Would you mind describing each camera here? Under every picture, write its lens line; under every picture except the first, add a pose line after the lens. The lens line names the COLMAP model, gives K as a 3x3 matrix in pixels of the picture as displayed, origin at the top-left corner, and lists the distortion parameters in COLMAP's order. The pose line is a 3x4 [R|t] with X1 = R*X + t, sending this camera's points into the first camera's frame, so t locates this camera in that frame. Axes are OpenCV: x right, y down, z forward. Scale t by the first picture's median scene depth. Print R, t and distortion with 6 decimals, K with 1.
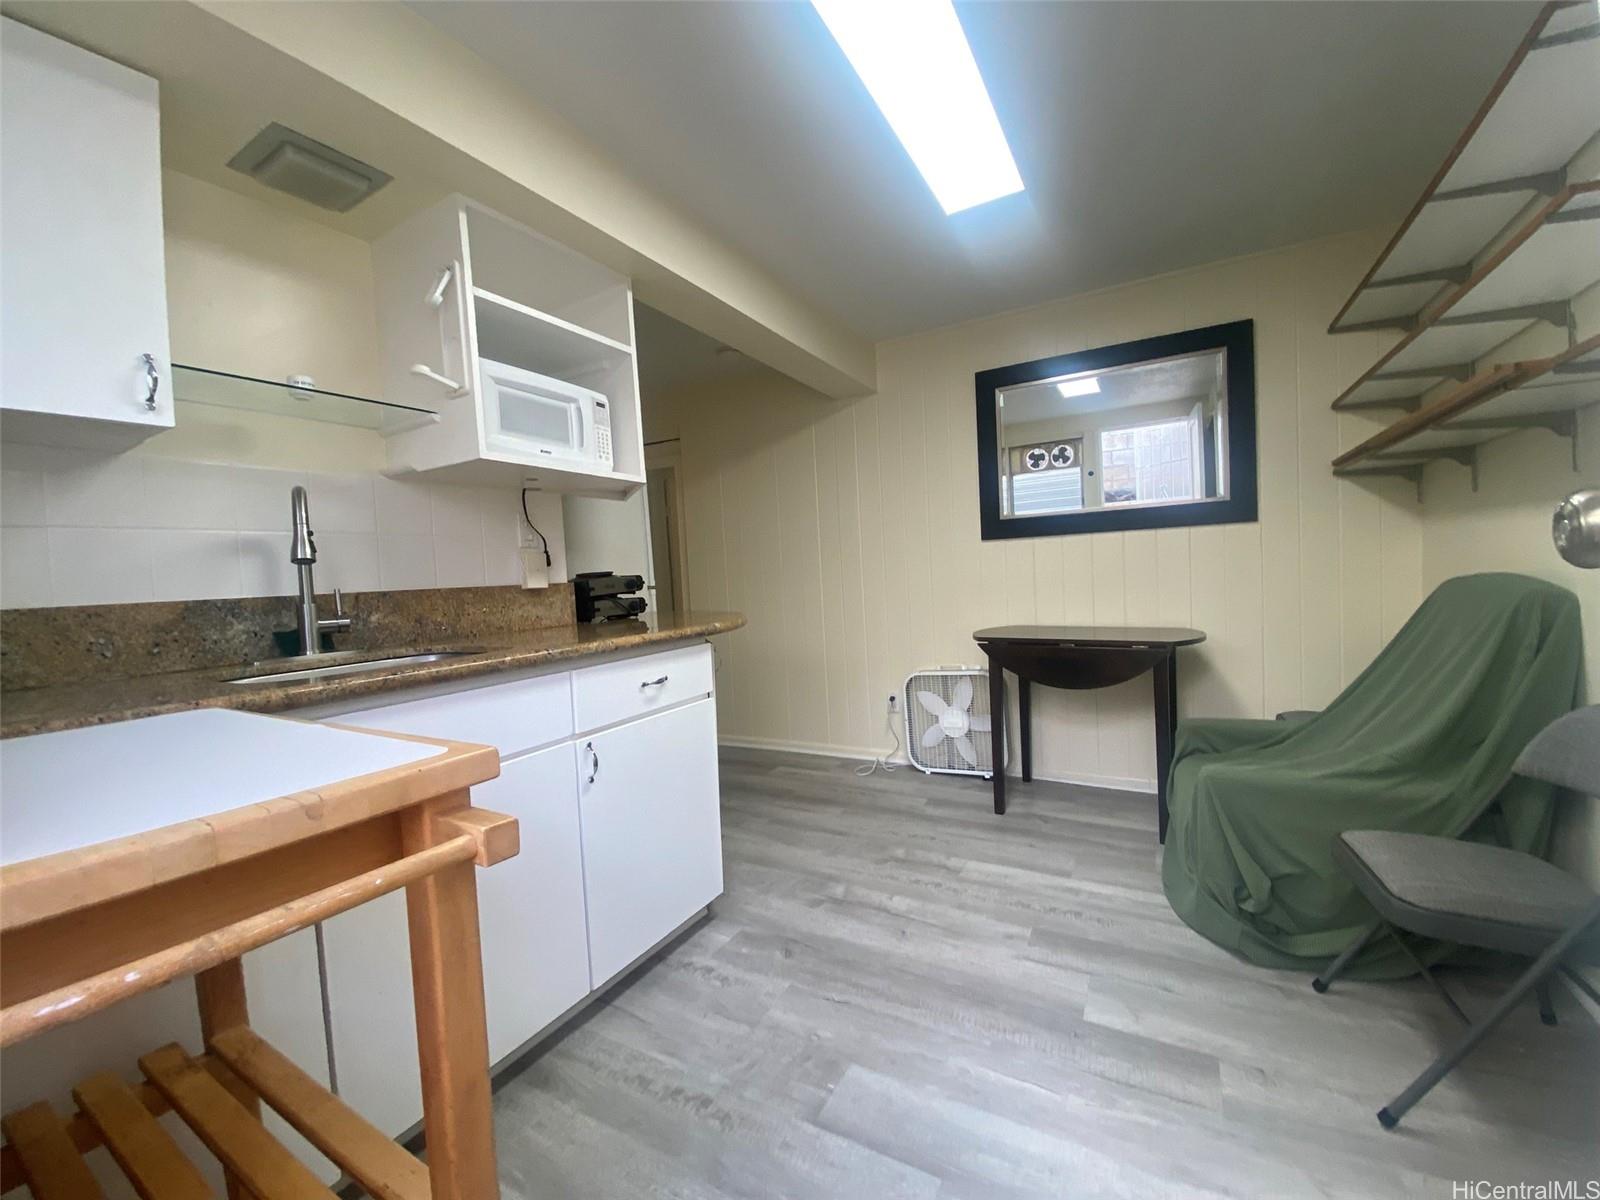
lens RADIAL K [[640.2, 0, 800.0], [0, 640.2, 600.0], [0, 0, 1]] dist [0.015337, -0.018376]
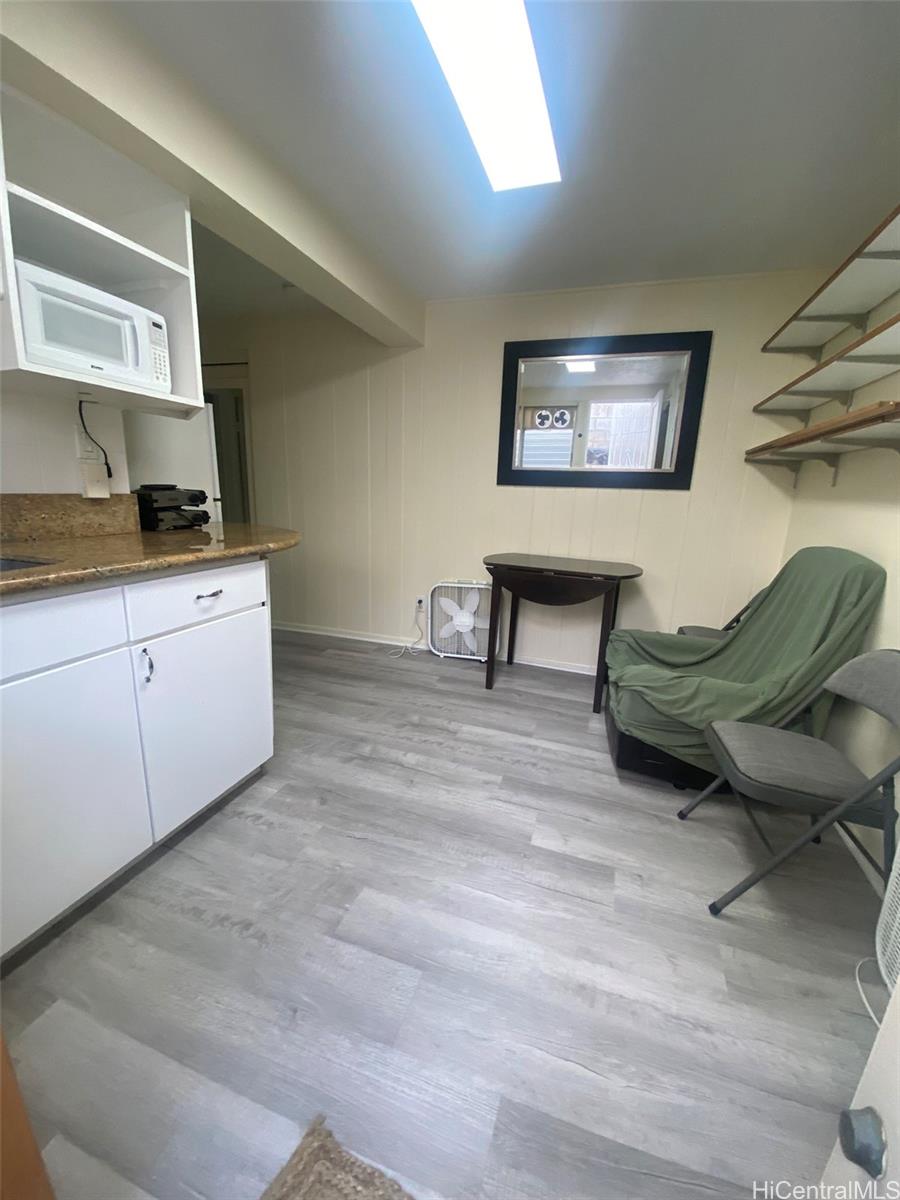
lens RADIAL K [[476.5, 0, 450.0], [0, 476.5, 600.0], [0, 0, 1]] dist [0.011469, -0.017143]
pose [[0.979293, 0.044105, 0.197584, 0.022560], [-0.080226, 0.980622, 0.178729, -0.043591], [-0.185872, -0.190880, 0.963855, 0.082555]]
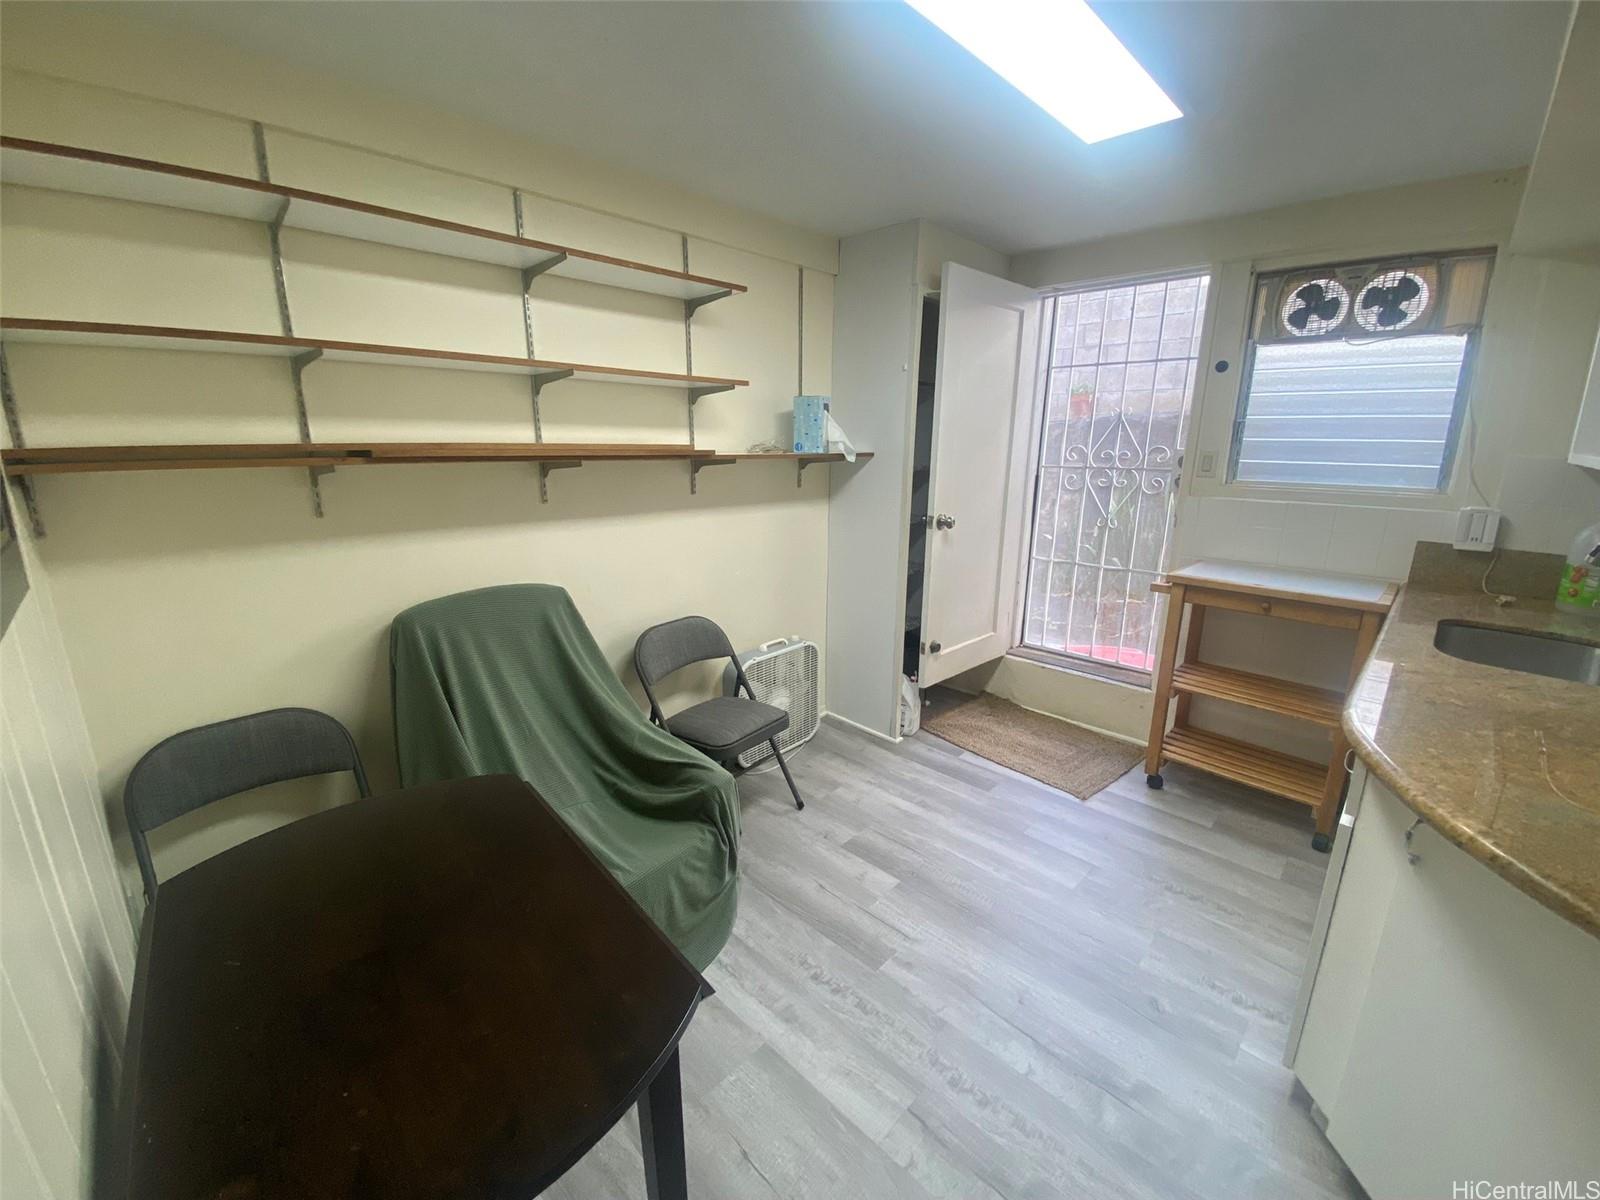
lens RADIAL K [[635.4, 0, 806.8], [0, 635.4, 600.4], [0, 0, 1]] dist [0.011469, -0.017143]
pose [[-0.967267, -0.020919, 0.252895, 0.227013], [0.051675, 0.959476, 0.277010, -0.263461], [-0.248442, 0.281011, -0.926989, 1.667157]]
